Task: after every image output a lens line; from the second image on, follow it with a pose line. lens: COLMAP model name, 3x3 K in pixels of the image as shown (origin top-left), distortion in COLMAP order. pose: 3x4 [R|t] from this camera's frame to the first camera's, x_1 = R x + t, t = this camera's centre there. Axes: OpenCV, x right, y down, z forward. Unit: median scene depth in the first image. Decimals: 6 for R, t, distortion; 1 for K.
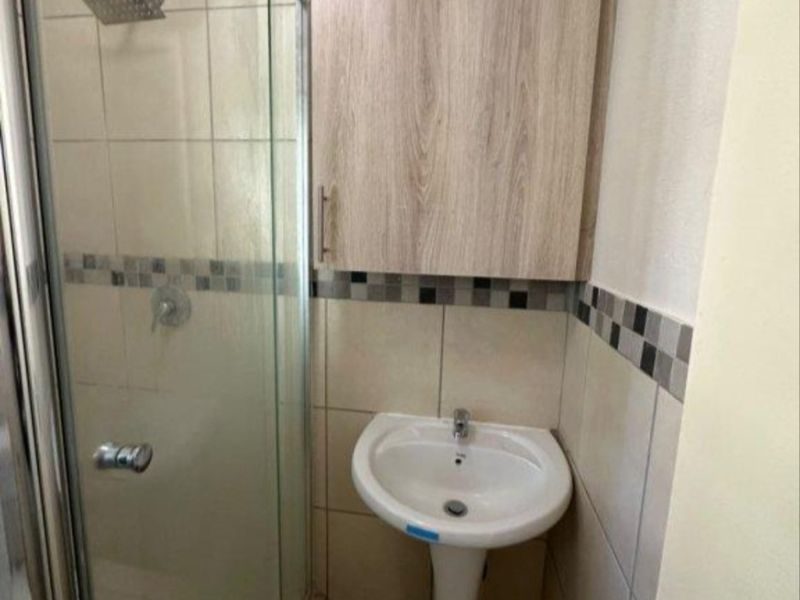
lens RADIAL K [[424.7, 0, 400.2], [0, 424.7, 300.8], [0, 0, 1]] dist [-0.002908, 0.000312]
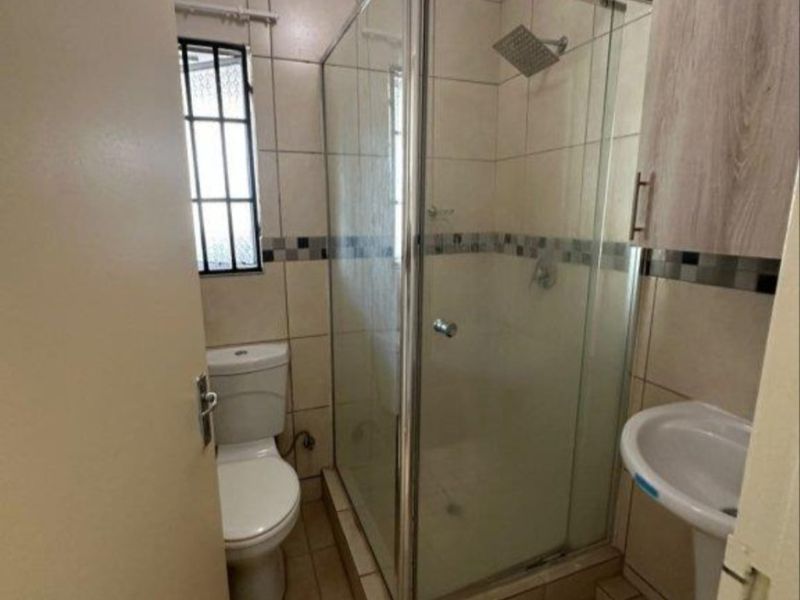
lens RADIAL K [[424.7, 0, 398.8], [0, 424.7, 299.1], [0, 0, 1]] dist [-0.002908, 0.000312]
pose [[0.511789, 0.141996, -0.847295, 0.416449], [-0.128915, 0.987773, 0.087670, 0.040416], [0.849384, 0.064360, 0.523836, -0.104811]]
